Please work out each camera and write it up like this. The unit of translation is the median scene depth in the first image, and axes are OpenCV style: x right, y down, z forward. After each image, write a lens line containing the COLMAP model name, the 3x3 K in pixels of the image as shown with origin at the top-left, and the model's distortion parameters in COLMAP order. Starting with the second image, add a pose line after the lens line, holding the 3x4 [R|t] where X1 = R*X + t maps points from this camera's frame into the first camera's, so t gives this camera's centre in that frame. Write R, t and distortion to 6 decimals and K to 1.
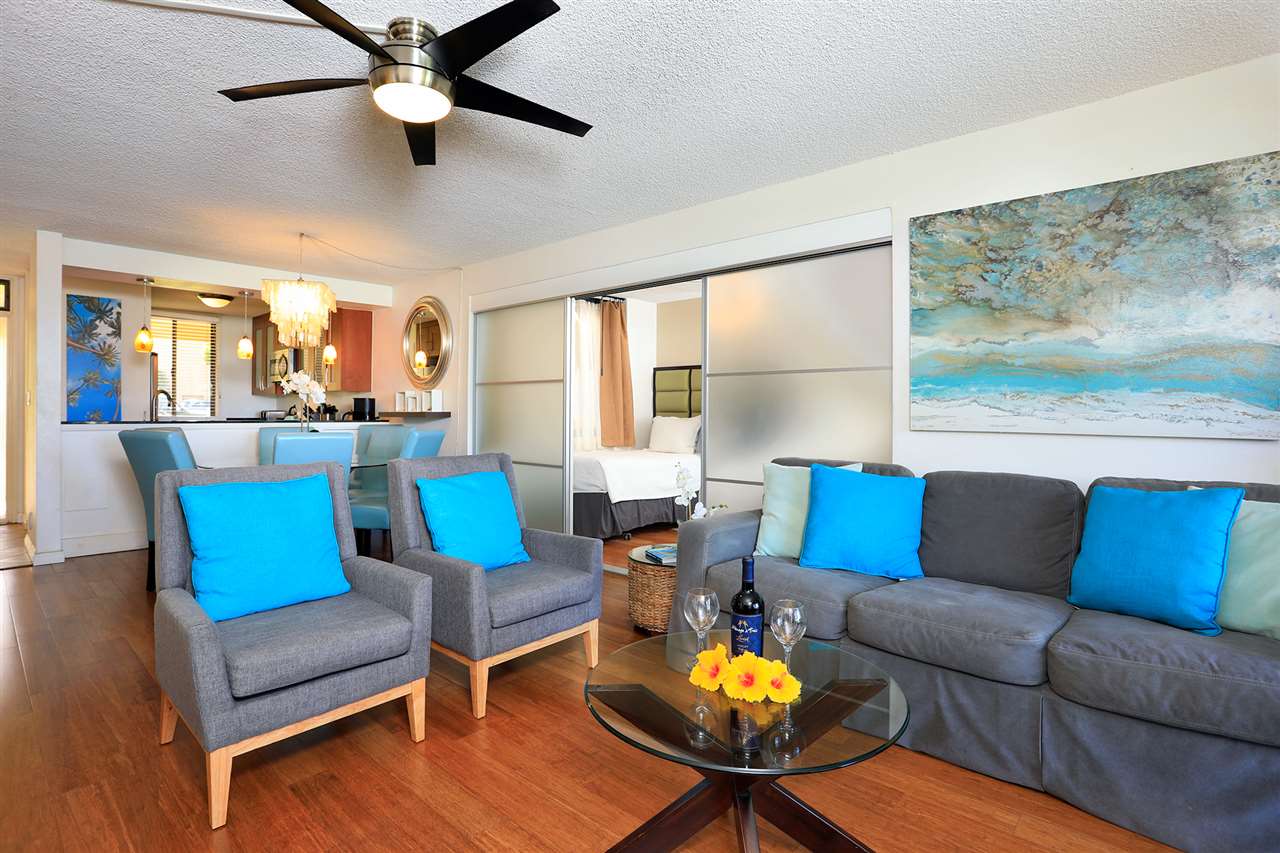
lens RADIAL K [[624.3, 0, 645.3], [0, 624.3, 412.2], [0, 0, 1]] dist [-0.040240, 0.014195]
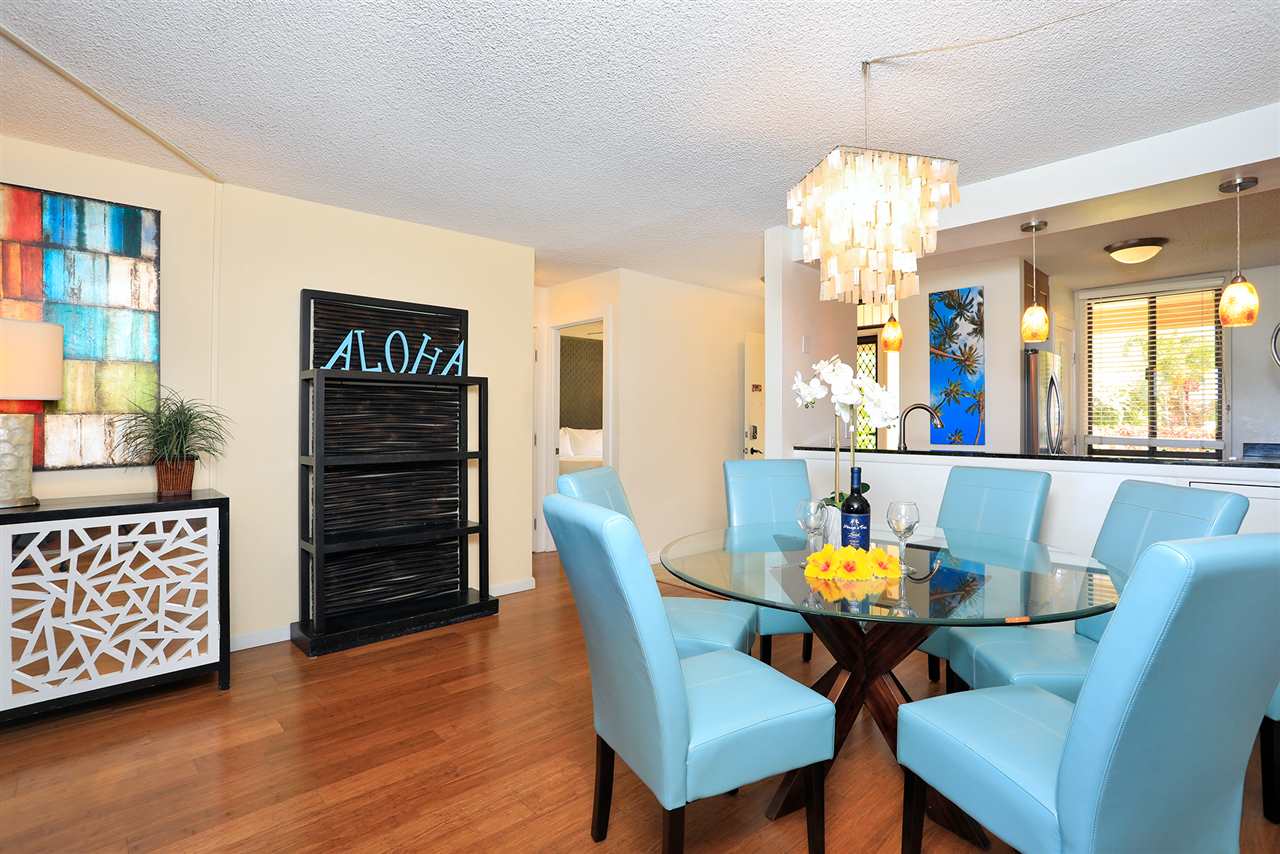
lens RADIAL K [[624.3, 0, 645.3], [0, 624.3, 412.7], [0, 0, 1]] dist [-0.040240, 0.014195]
pose [[-0.078790, -0.019332, -0.996704, -0.064804], [0.002774, 0.999804, -0.019611, -0.012592], [0.996887, -0.004310, -0.078721, 0.655475]]
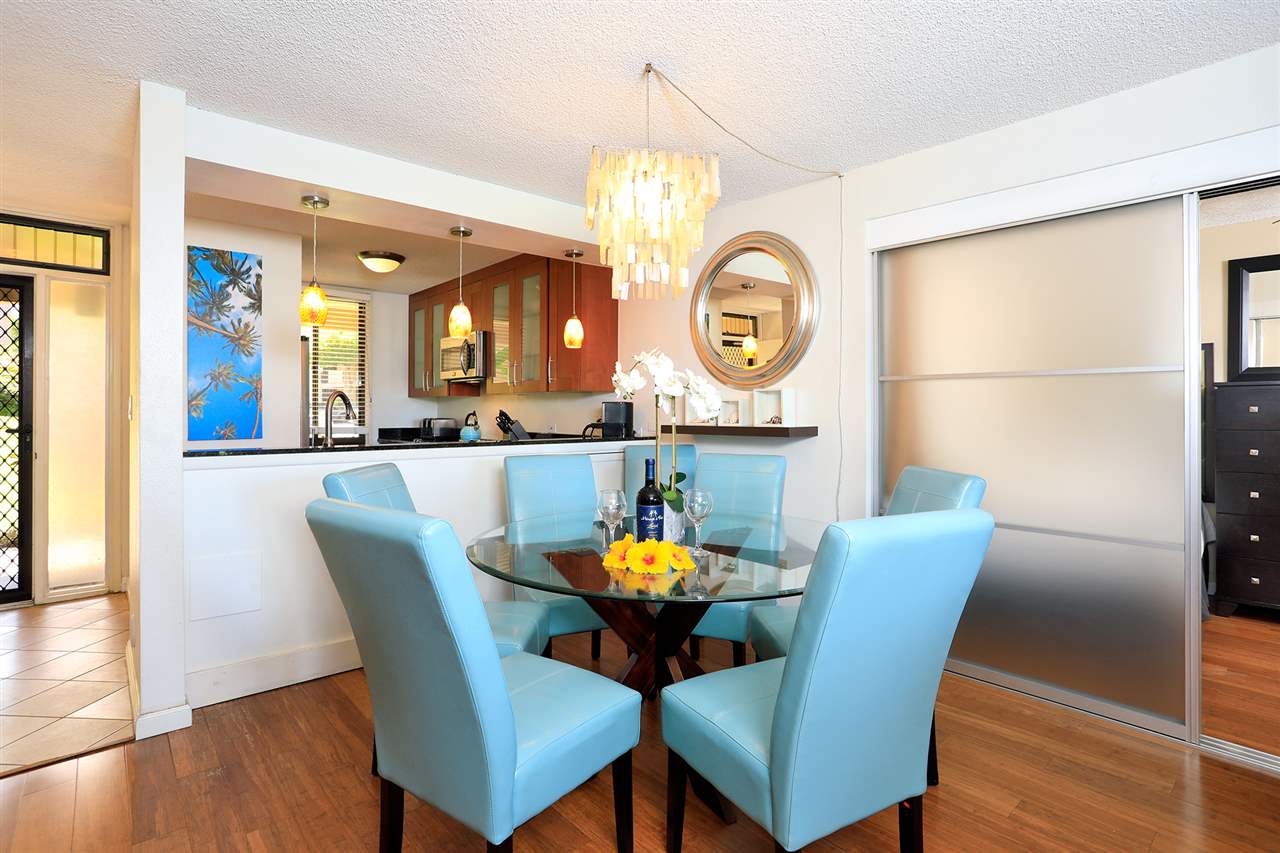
lens RADIAL K [[624.3, 0, 645.3], [0, 624.3, 412.2], [0, 0, 1]] dist [-0.040240, 0.014195]
pose [[0.994172, -0.003375, -0.107755, -0.382641], [0.003771, 0.999987, 0.003476, -0.015668], [0.107742, -0.003862, 0.994171, 0.390062]]
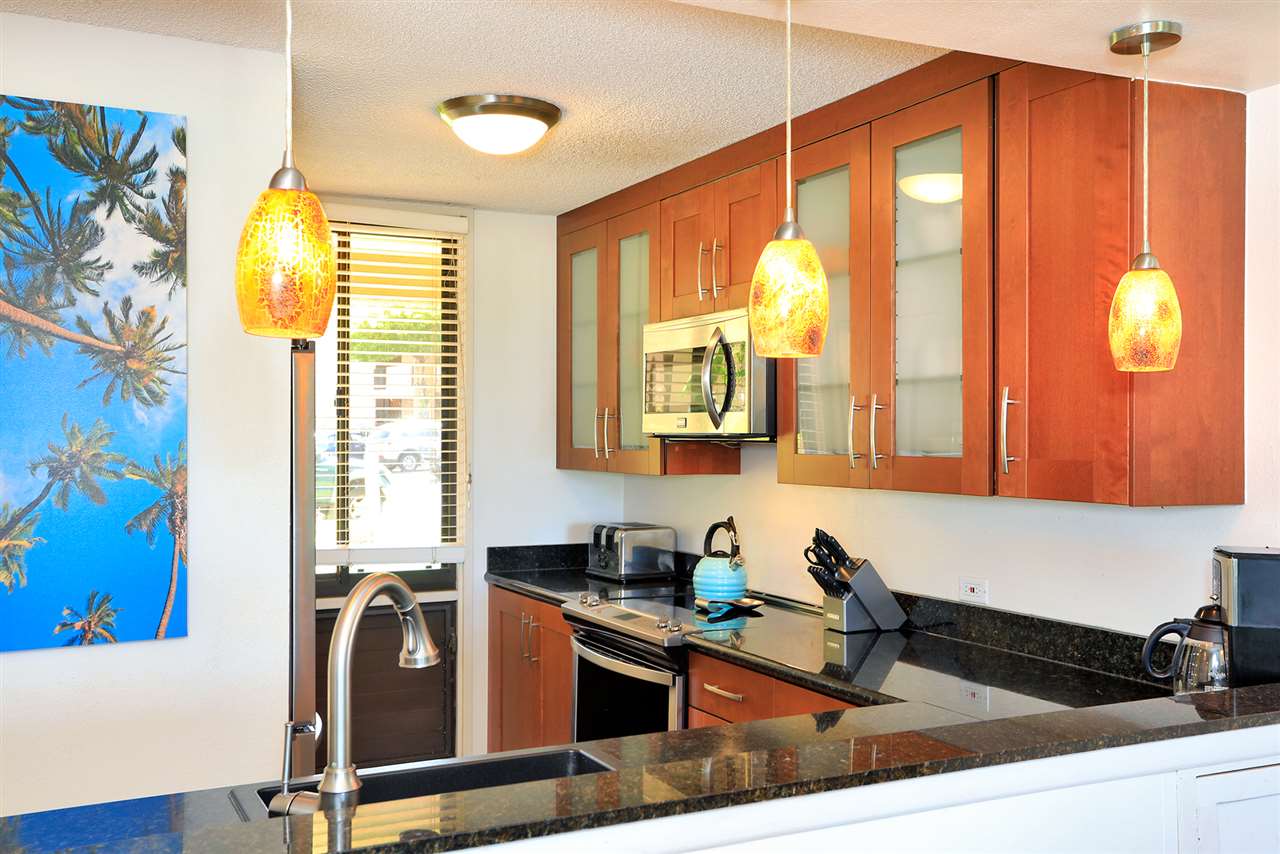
lens RADIAL K [[1240.3, 0, 640.0], [0, 1240.3, 427.0], [0, 0, 1]] dist [0.023326, 0.021564]
pose [[0.928645, -0.006420, -0.370913, -0.534152], [0.004119, 0.999967, -0.006996, -0.063416], [0.370946, 0.004969, 0.928641, 0.637608]]
